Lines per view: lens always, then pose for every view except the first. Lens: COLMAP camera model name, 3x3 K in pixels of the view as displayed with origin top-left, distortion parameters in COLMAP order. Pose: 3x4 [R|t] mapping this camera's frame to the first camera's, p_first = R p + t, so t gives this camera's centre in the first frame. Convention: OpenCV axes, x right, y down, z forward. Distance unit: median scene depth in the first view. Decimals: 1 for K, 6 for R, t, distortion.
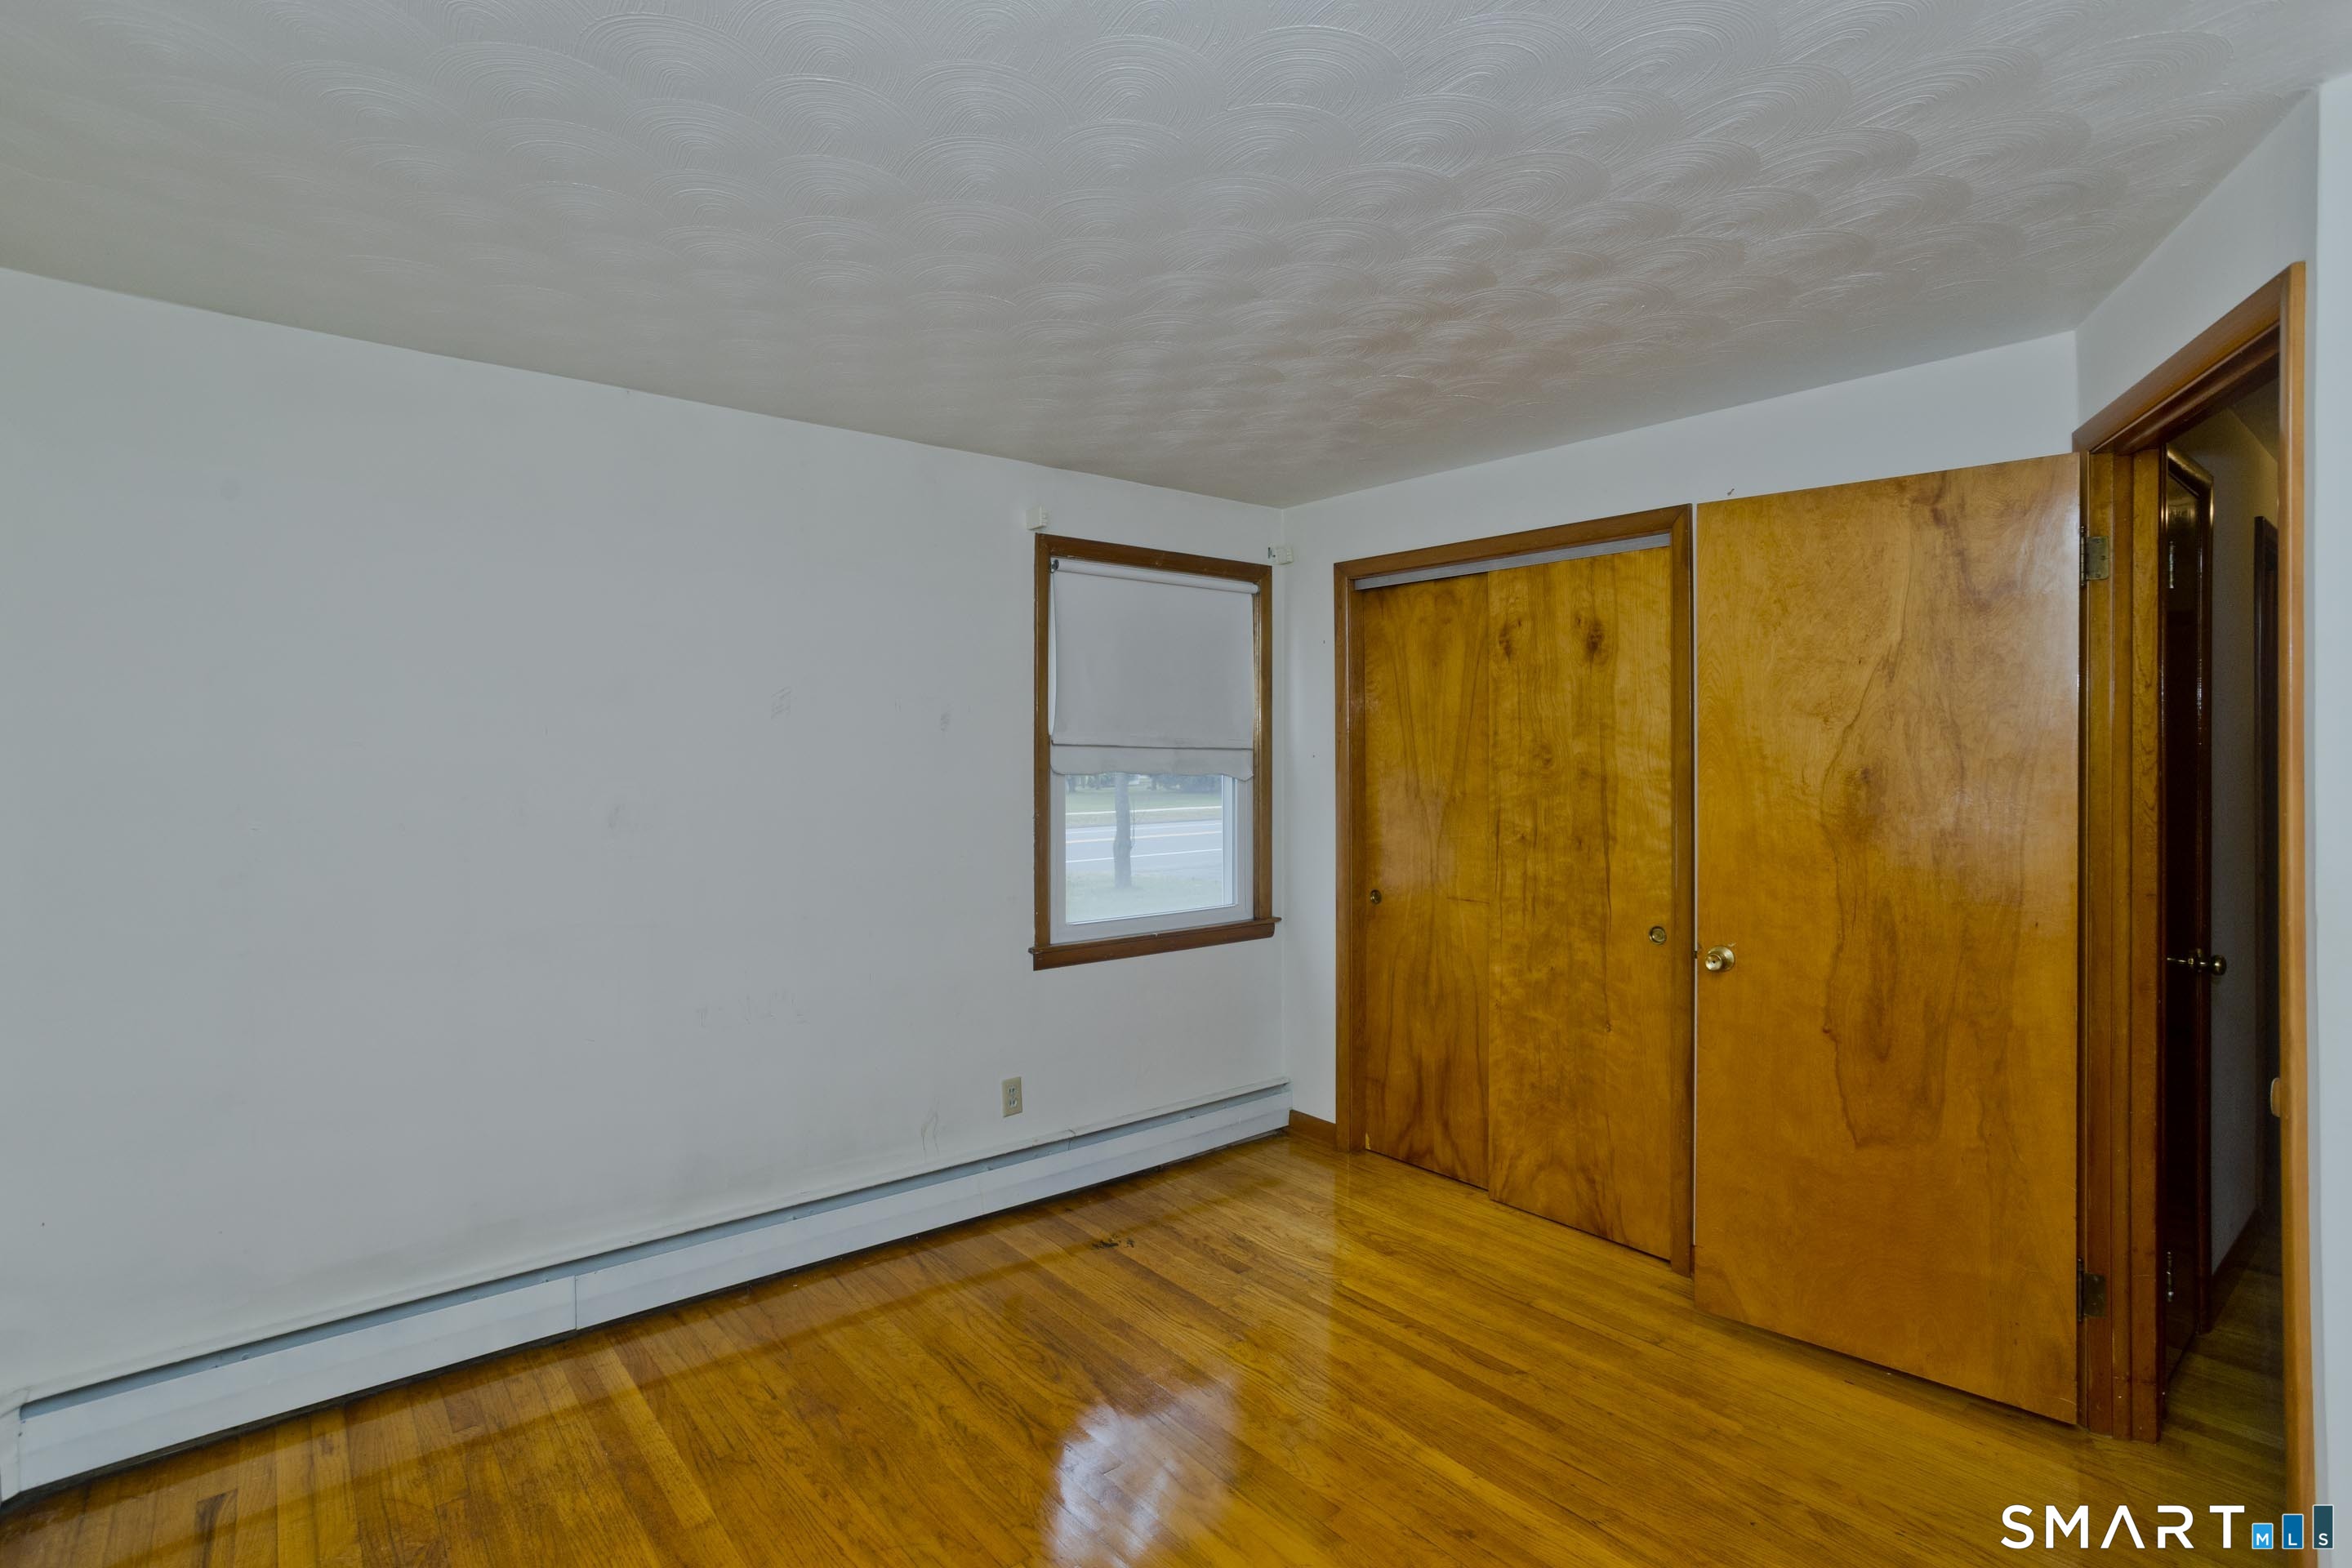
lens RADIAL K [[1154.1, 0, 1178.6], [0, 1154.1, 764.5], [0, 0, 1]] dist [-0.025676, 0.005754]
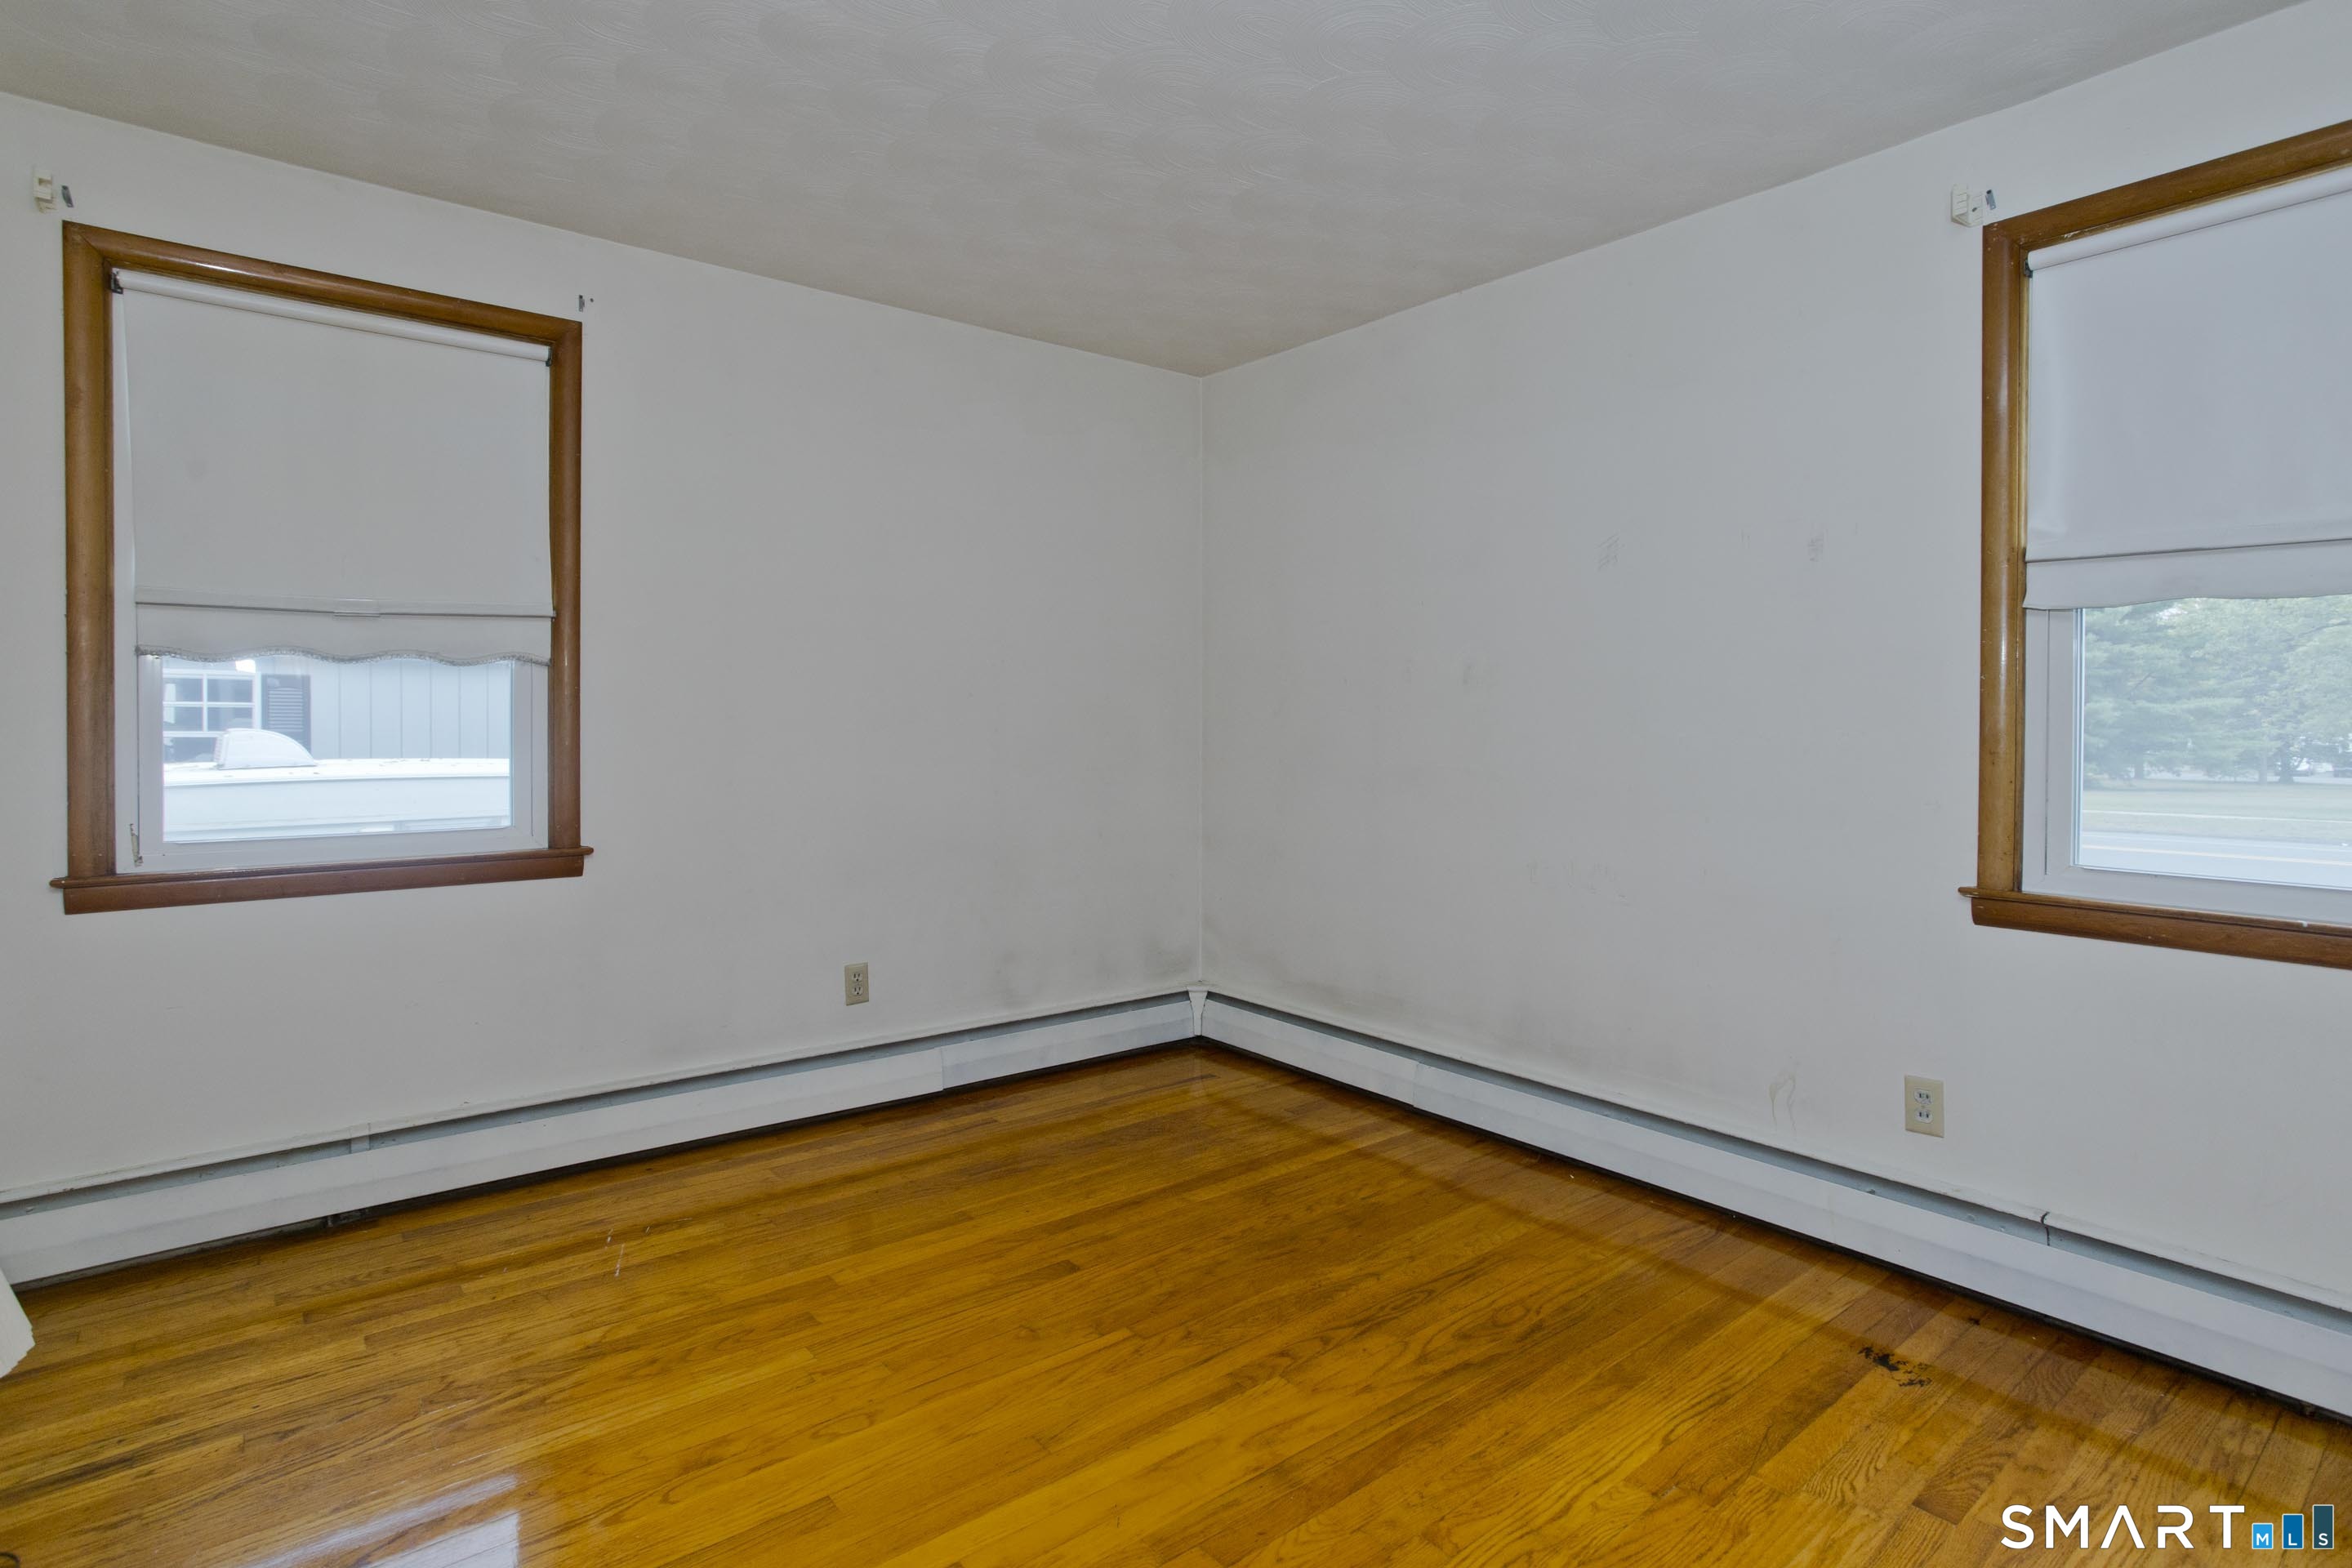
lens RADIAL K [[1154.1, 0, 1178.2], [0, 1154.1, 737.3], [0, 0, 1]] dist [-0.025676, 0.005754]
pose [[-0.003032, 0.017280, -0.999846, 0.650481], [-0.012908, 0.999767, 0.017317, 0.092957], [0.999912, 0.012958, -0.002808, 0.740881]]
